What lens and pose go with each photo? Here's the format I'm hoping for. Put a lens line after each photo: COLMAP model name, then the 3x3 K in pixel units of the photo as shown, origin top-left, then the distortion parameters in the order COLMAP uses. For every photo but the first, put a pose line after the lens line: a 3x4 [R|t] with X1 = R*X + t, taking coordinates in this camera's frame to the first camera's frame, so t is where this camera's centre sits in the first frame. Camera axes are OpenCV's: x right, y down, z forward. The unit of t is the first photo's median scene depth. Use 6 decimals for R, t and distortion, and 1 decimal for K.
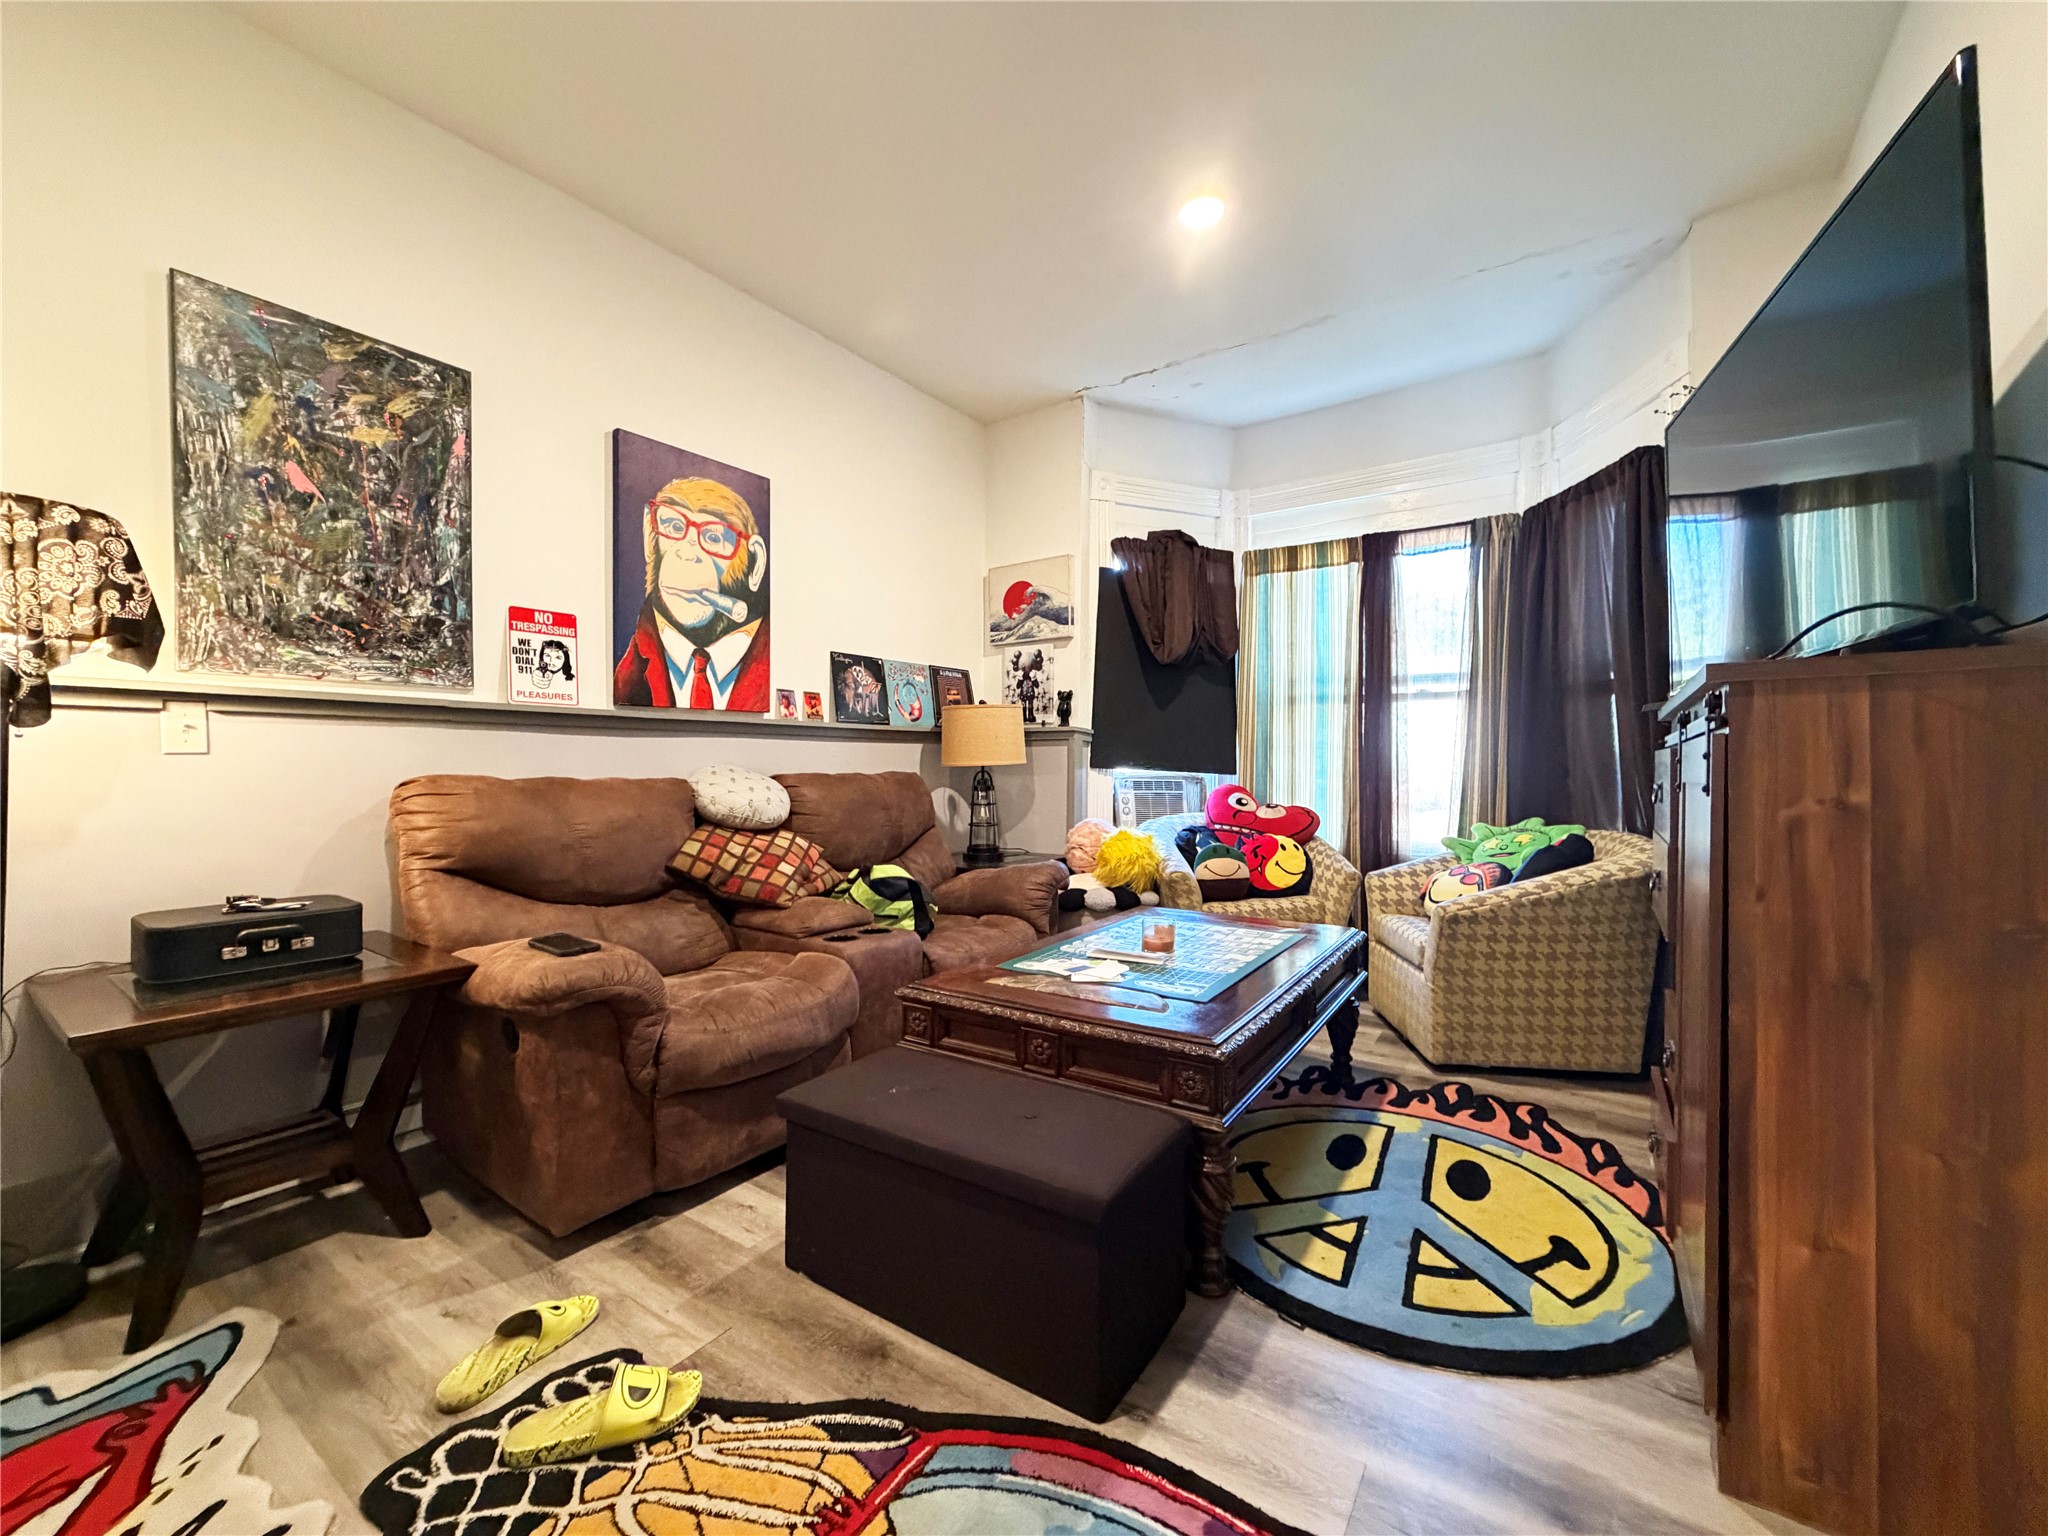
lens RADIAL K [[812.9, 0, 1024.3], [0, 812.9, 766.0], [0, 0, 1]] dist [-0.002936, 0.000280]
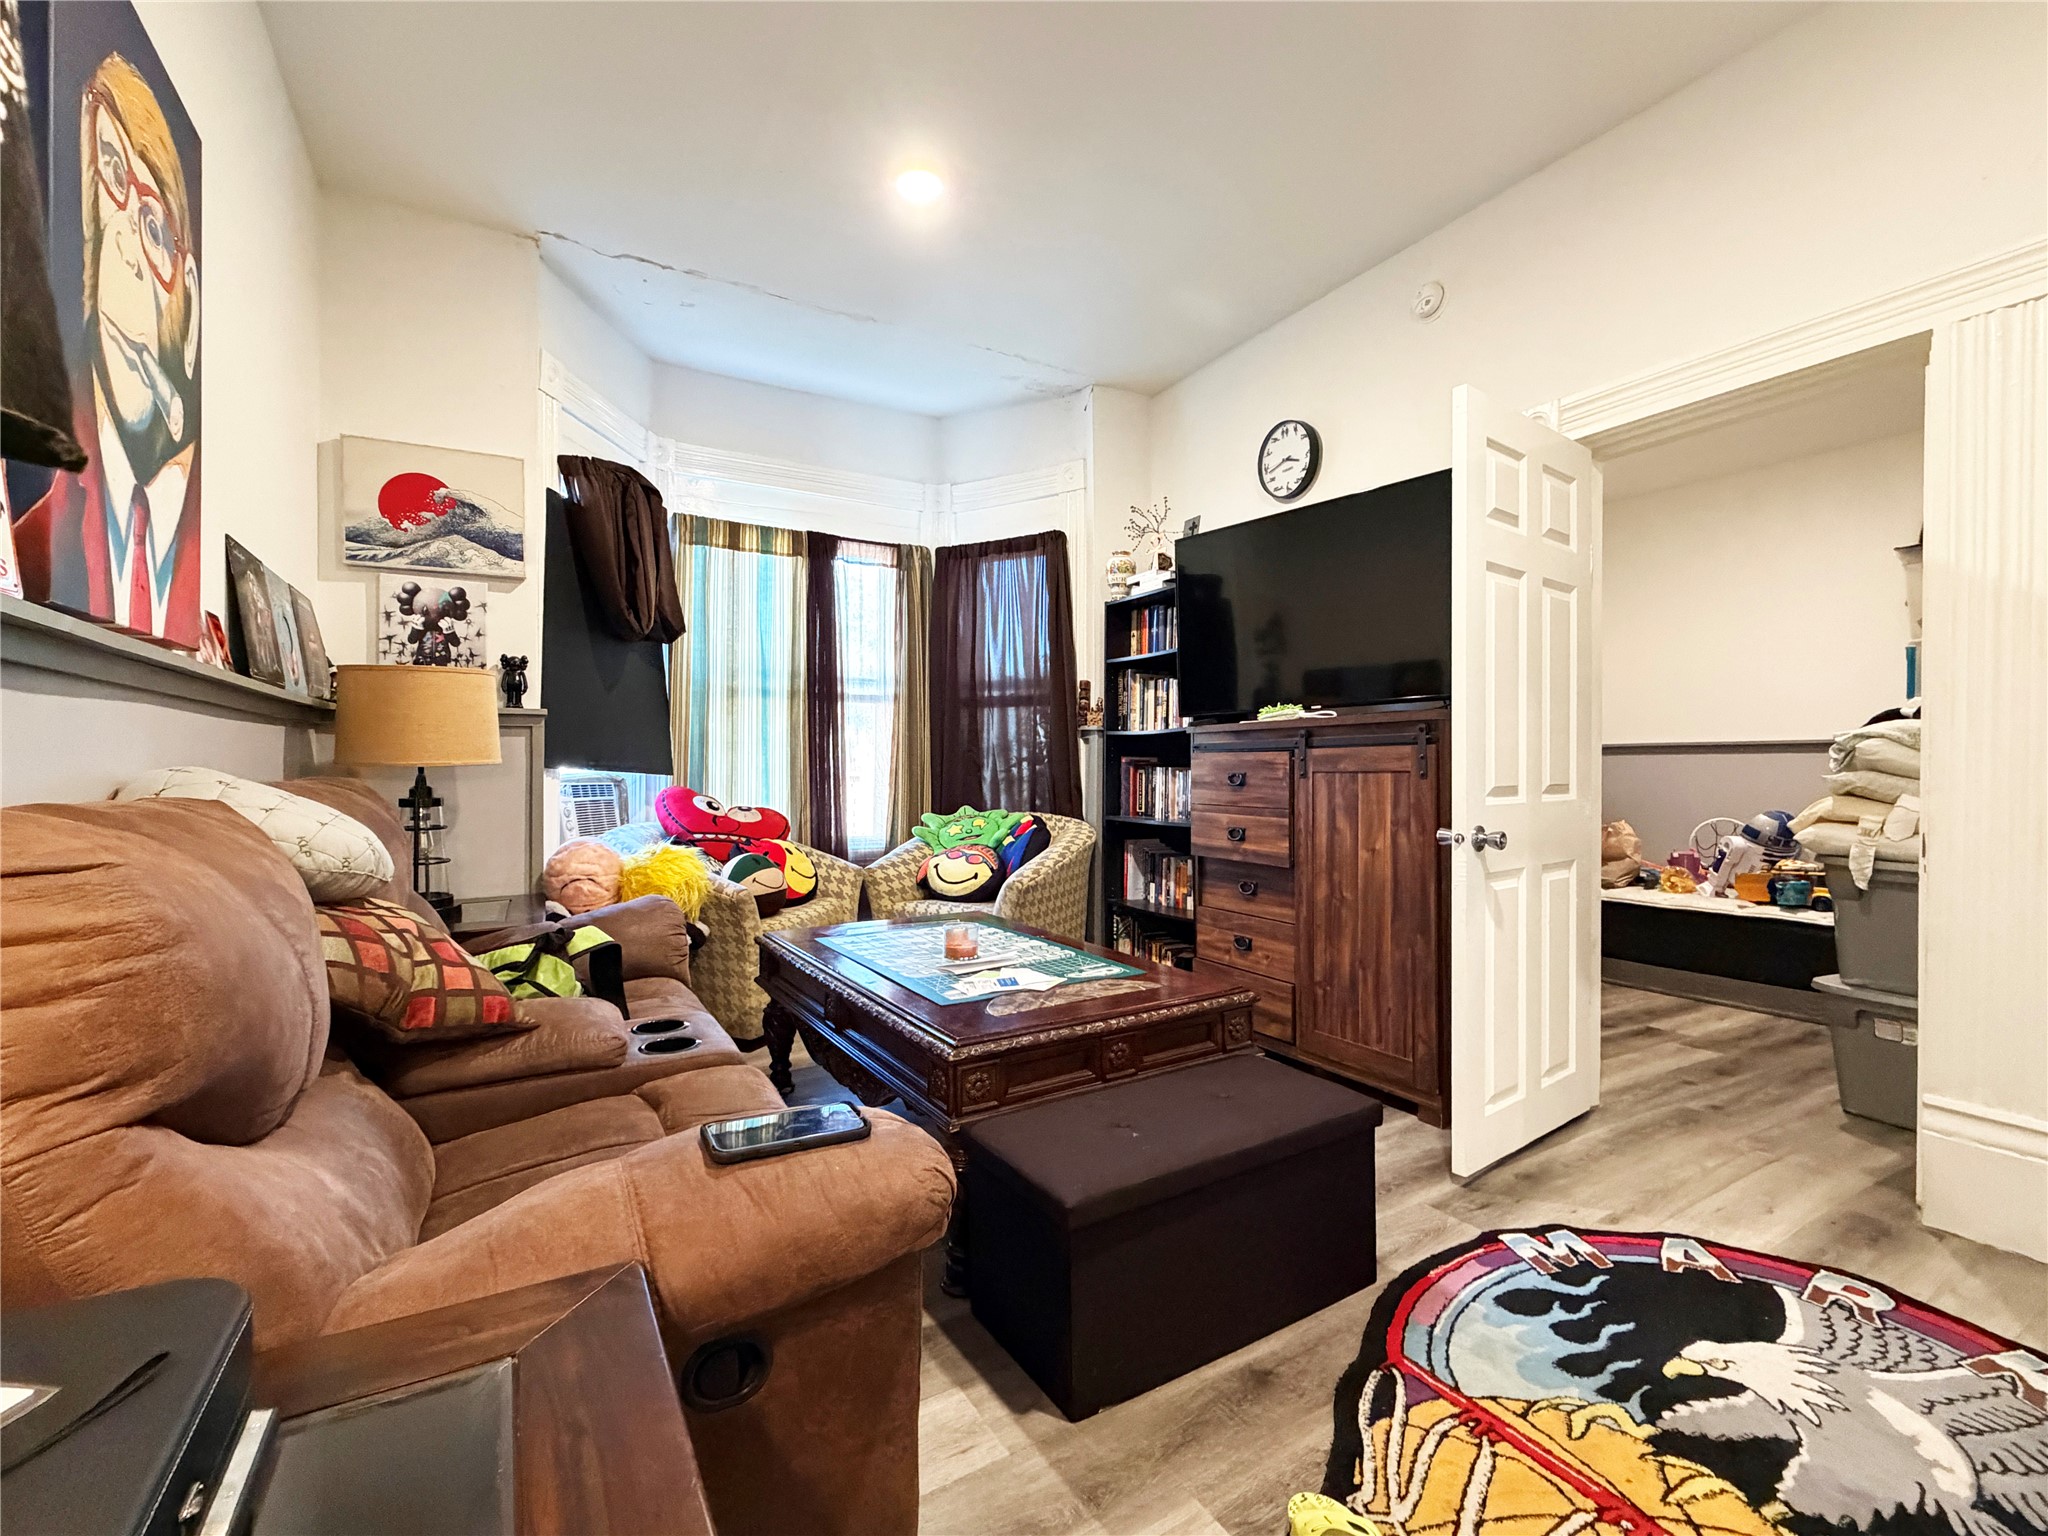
lens RADIAL K [[891.7, 0, 1030.1], [0, 891.7, 764.7], [0, 0, 1]] dist [-0.001514, -0.000018]
pose [[0.425763, -0.004127, 0.904825, -0.464283], [0.003052, 0.999990, 0.003125, -0.001665], [-0.904830, 0.001431, 0.425771, 0.297075]]
